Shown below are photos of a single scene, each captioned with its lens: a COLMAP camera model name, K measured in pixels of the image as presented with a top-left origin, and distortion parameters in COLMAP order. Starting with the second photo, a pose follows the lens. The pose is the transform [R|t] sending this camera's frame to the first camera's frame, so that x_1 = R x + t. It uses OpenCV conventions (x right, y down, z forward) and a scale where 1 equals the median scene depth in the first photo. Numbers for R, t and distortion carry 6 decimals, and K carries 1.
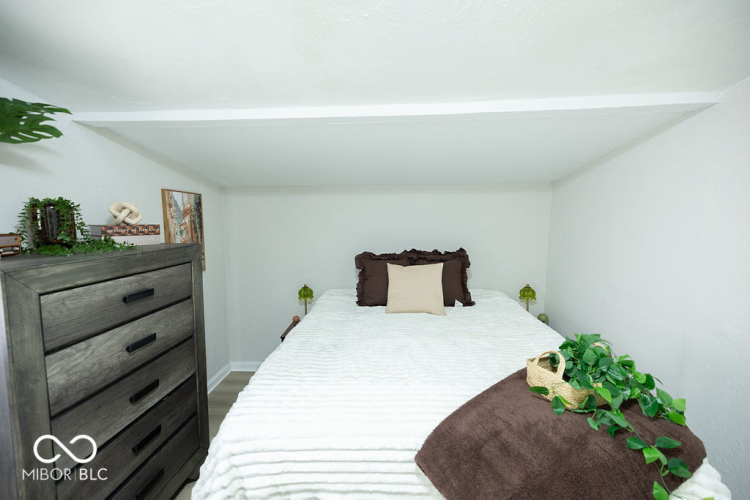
lens RADIAL K [[315.9, 0, 373.2], [0, 315.9, 248.5], [0, 0, 1]] dist [0.003555, 0.000069]
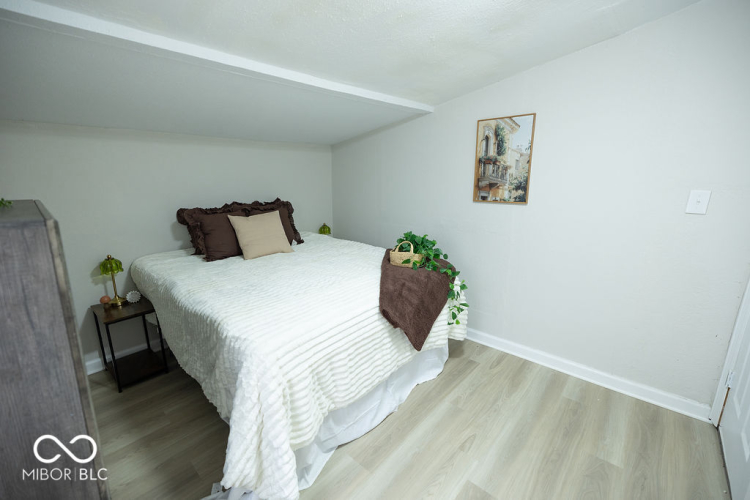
lens RADIAL K [[315.9, 0, 373.2], [0, 315.9, 248.5], [0, 0, 1]] dist [0.003555, 0.000069]
pose [[0.636451, -0.171516, 0.752006, -0.676118], [0.077887, 0.984271, 0.158571, 0.039222], [-0.767375, -0.042351, 0.639799, -0.031358]]
